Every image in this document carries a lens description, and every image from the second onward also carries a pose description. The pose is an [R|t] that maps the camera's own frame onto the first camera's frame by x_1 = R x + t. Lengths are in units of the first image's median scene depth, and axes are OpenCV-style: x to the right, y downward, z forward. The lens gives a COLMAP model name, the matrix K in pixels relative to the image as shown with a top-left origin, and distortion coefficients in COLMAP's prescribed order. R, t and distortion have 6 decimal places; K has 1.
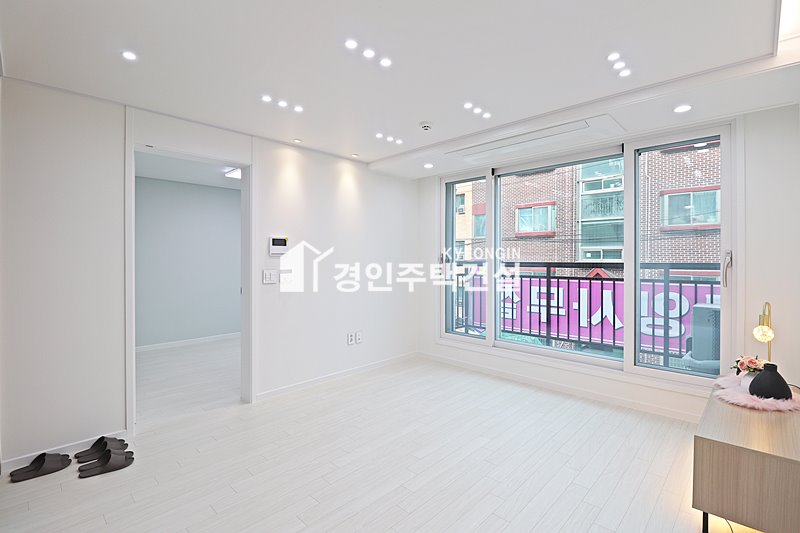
lens RADIAL K [[375.2, 0, 394.7], [0, 375.2, 263.5], [0, 0, 1]] dist [0.008300, -0.007461]
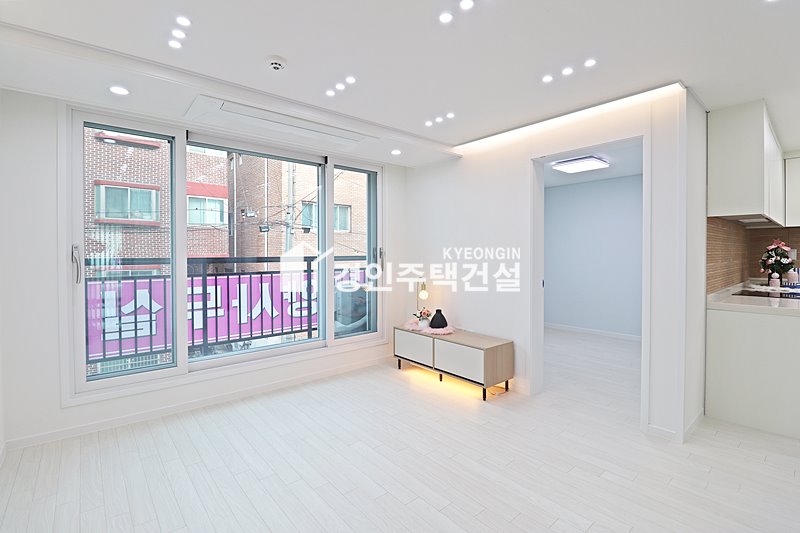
lens RADIAL K [[375.2, 0, 400.6], [0, 375.2, 264.6], [0, 0, 1]] dist [0.008300, -0.007461]
pose [[0.078133, -0.029626, 0.996503, -0.427939], [0.013425, 0.999499, 0.028662, -0.006021], [-0.996853, 0.011138, 0.078492, 0.511426]]
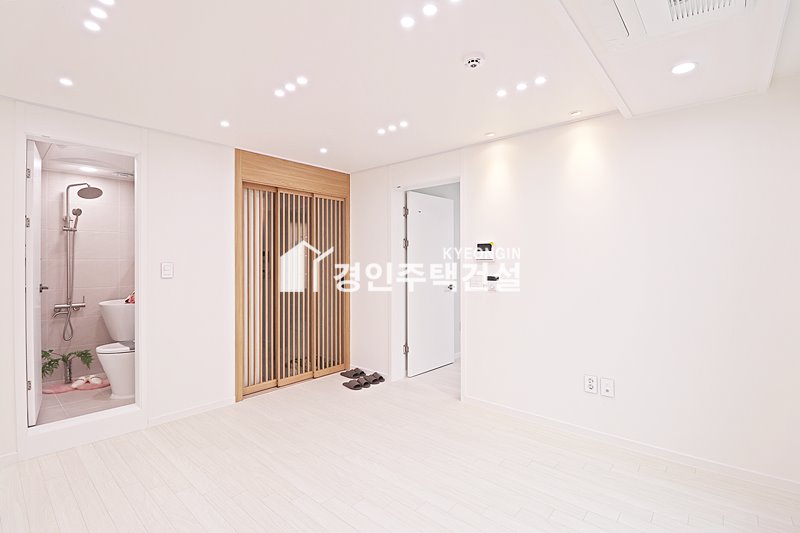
lens RADIAL K [[375.2, 0, 385.6], [0, 375.2, 261.7], [0, 0, 1]] dist [0.008300, -0.007461]
pose [[0.042343, -0.007784, -0.999073, 0.519195], [-0.007964, 0.999935, -0.008128, -0.009435], [0.999071, 0.008301, 0.042279, 0.584759]]
